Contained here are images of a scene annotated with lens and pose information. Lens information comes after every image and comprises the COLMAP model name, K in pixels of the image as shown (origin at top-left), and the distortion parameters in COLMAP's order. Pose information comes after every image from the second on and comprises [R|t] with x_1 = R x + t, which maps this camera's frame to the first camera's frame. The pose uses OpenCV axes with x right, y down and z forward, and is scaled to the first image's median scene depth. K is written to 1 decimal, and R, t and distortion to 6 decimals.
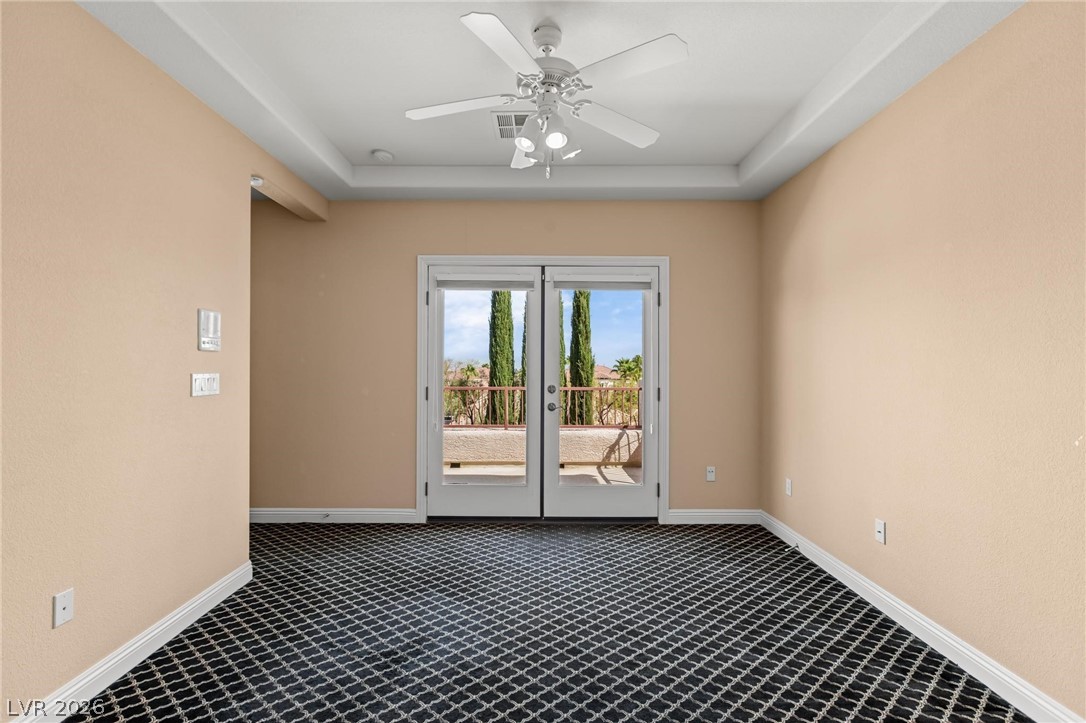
lens RADIAL K [[503.3, 0, 540.3], [0, 503.3, 369.9], [0, 0, 1]] dist [0.000263, -0.000093]
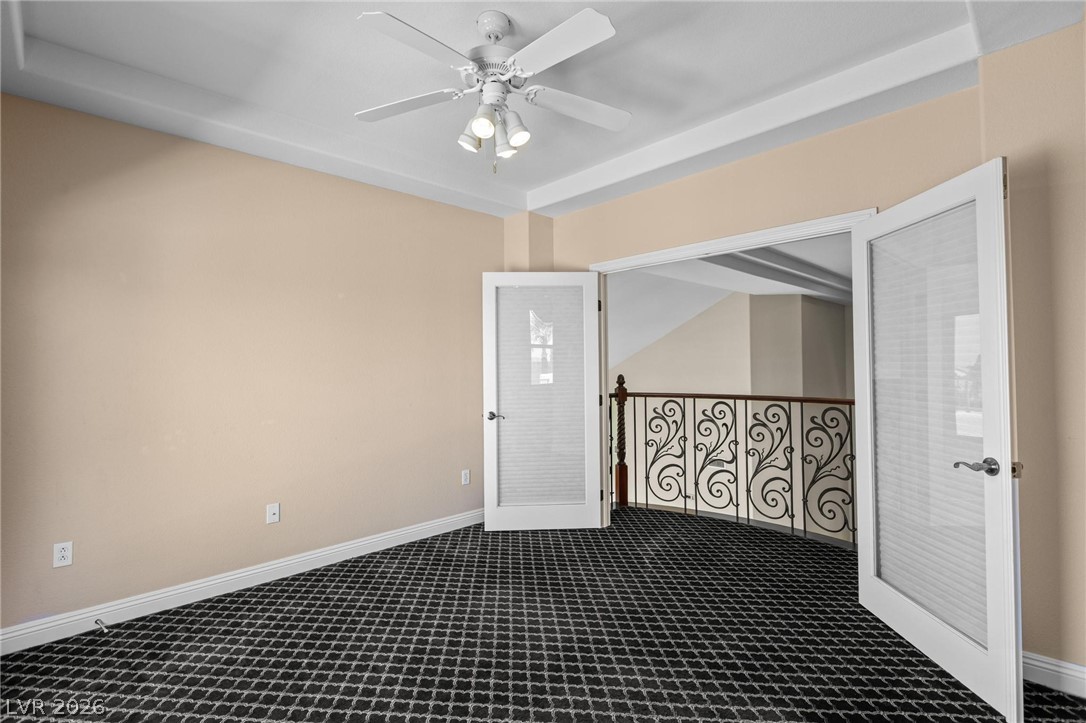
lens RADIAL K [[512.4, 0, 543.0], [0, 512.4, 361.5], [0, 0, 1]] dist [-0.072994, 0.054267]
pose [[-0.705082, 0.017547, 0.708909, -0.621822], [0.018960, 0.999803, -0.005889, -0.019024], [-0.708872, 0.009288, -0.705276, 1.394086]]
